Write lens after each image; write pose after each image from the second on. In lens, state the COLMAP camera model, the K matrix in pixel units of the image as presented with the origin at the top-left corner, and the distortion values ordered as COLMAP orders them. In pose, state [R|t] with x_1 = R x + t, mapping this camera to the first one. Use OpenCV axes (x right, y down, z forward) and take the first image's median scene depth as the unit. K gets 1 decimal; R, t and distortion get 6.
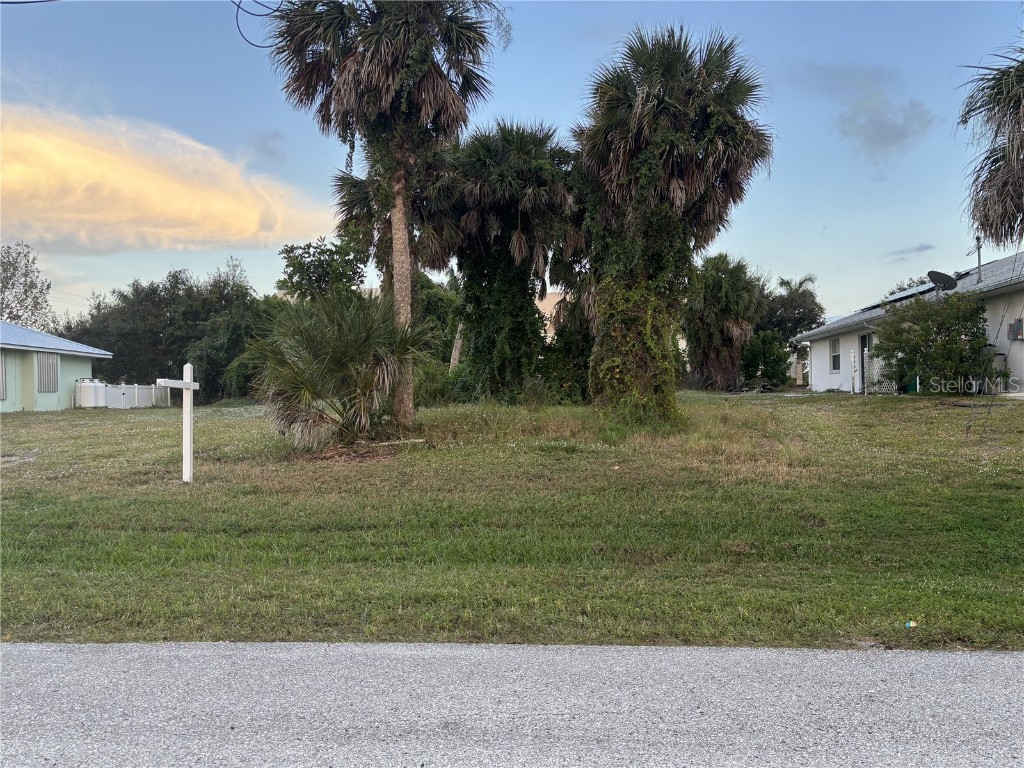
lens RADIAL K [[790.7, 0, 505.8], [0, 790.7, 380.4], [0, 0, 1]] dist [0.050558, -0.048643]
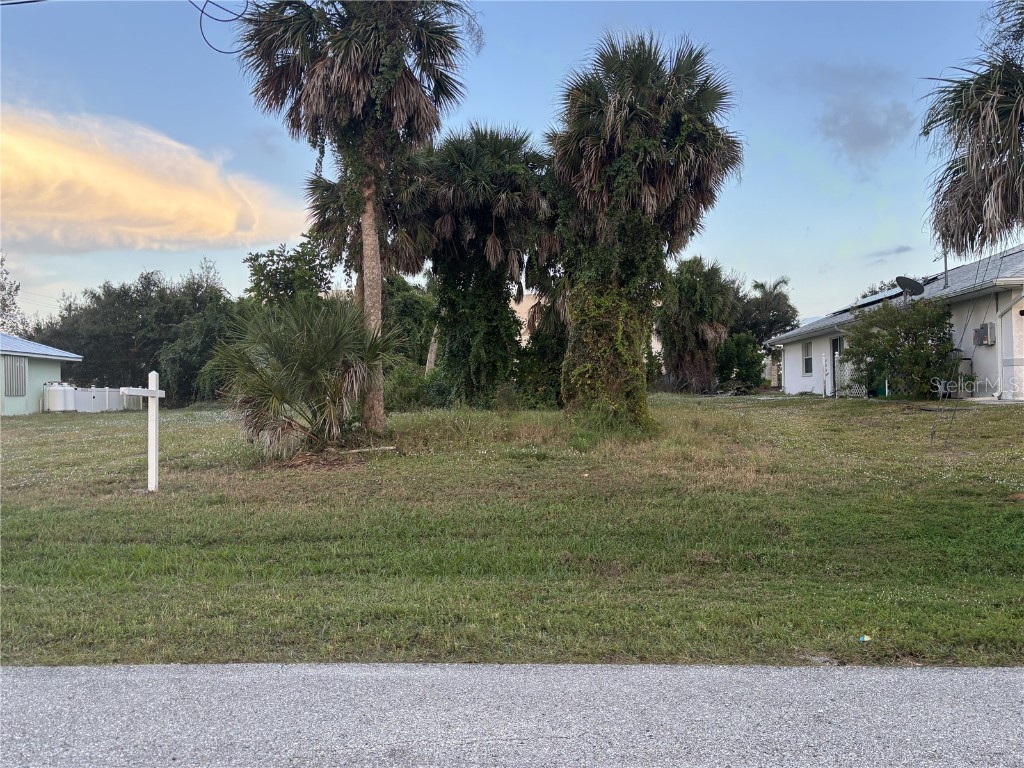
lens RADIAL K [[790.7, 0, 505.8], [0, 790.7, 380.4], [0, 0, 1]] dist [0.050558, -0.048643]
pose [[0.999653, -0.001163, 0.026315, 0.009825], [0.001192, 0.999999, -0.001079, -0.006949], [-0.026314, 0.001110, 0.999653, 0.001810]]
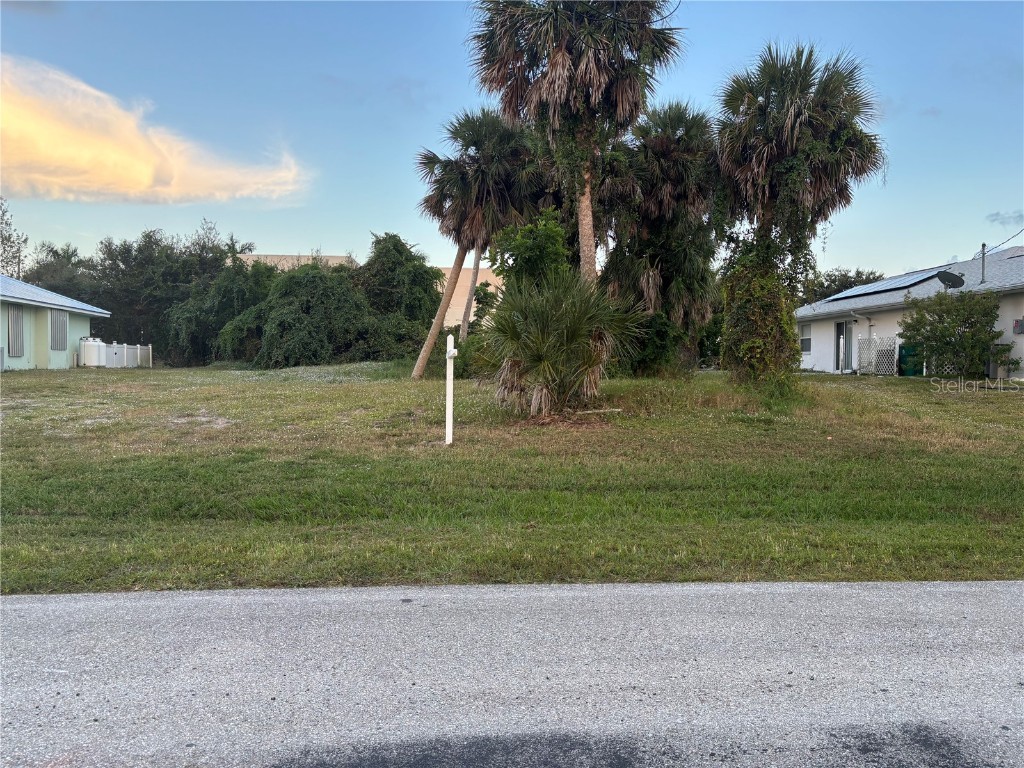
lens RADIAL K [[771.3, 0, 512.0], [0, 771.3, 384.0], [0, 0, 1]] dist [0.018025, 0.000845]
pose [[0.989218, 0.024427, 0.144397, -0.375295], [-0.030687, 0.998676, 0.041285, -0.000041], [-0.143198, -0.045271, 0.988658, -0.043050]]
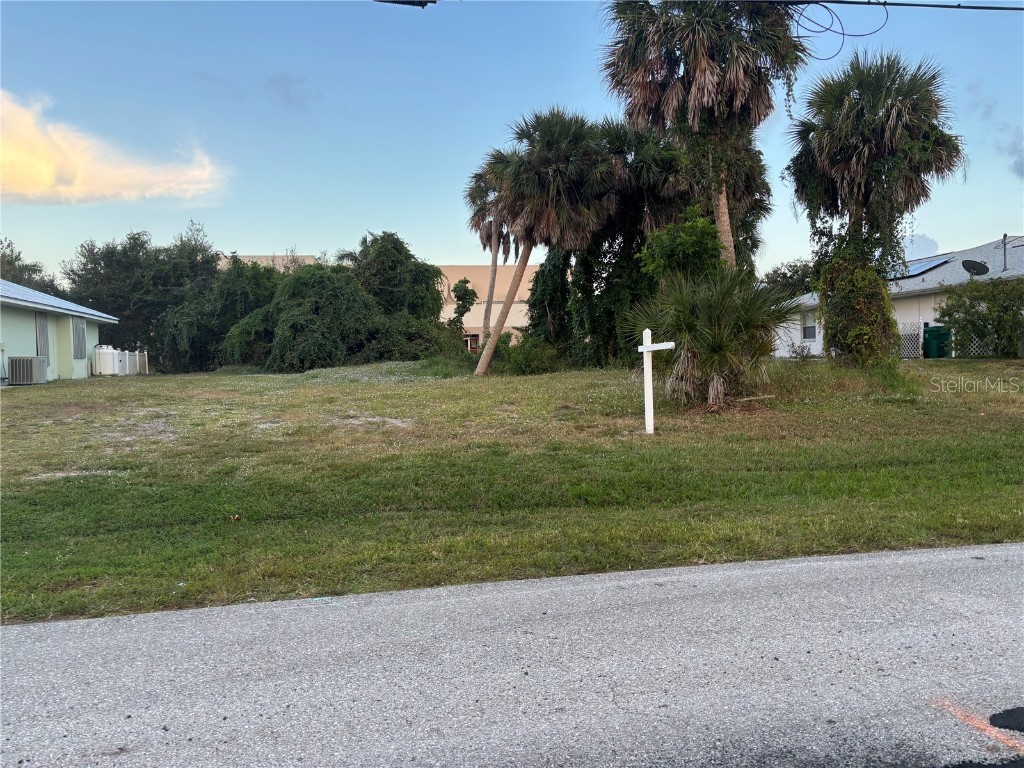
lens RADIAL K [[775.4, 0, 510.3], [0, 775.4, 373.2], [0, 0, 1]] dist [0.008471, 0.011298]
pose [[0.970674, -0.006020, 0.240323, -0.704755], [-0.001294, 0.999541, 0.030265, 0.007557], [-0.240395, -0.029689, 0.970221, -0.021647]]
